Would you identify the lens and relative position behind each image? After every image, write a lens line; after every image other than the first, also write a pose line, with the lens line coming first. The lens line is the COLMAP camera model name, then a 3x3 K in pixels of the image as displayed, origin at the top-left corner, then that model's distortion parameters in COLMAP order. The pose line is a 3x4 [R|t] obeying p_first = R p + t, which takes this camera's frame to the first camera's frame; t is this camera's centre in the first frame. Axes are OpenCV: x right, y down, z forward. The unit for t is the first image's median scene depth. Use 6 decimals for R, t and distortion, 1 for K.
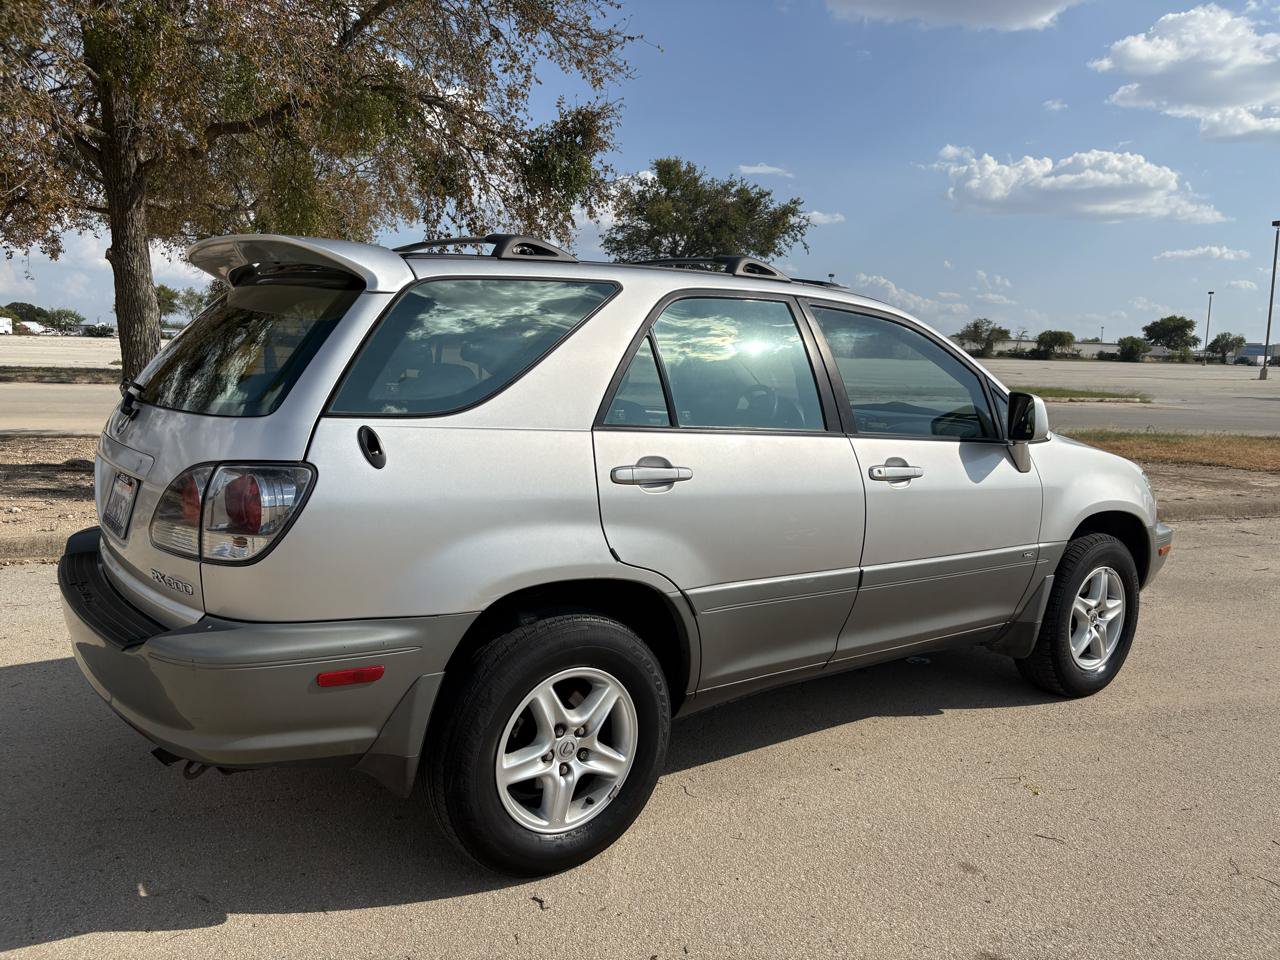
lens RADIAL K [[958.7, 0, 631.5], [0, 958.7, 484.8], [0, 0, 1]] dist [0.012005, 0.001070]
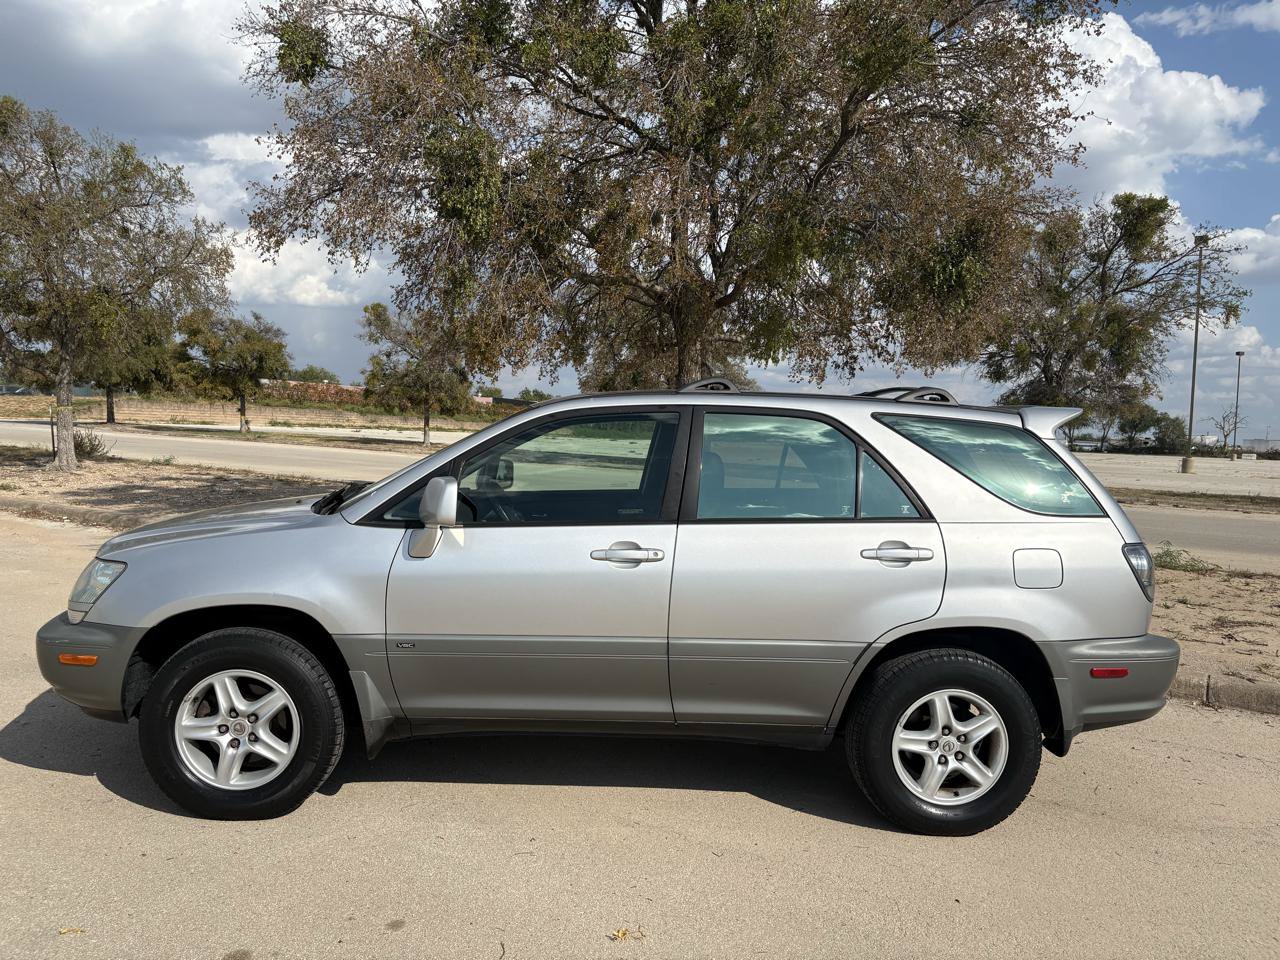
lens RADIAL K [[953.4, 0, 639.1], [0, 953.4, 482.9], [0, 0, 1]] dist [0.015690, -0.000109]
pose [[0.639680, 0.038468, -0.767678, 0.979929], [-0.128546, 0.990035, -0.057502, -0.042831], [0.757816, 0.135465, 0.638251, 0.346702]]
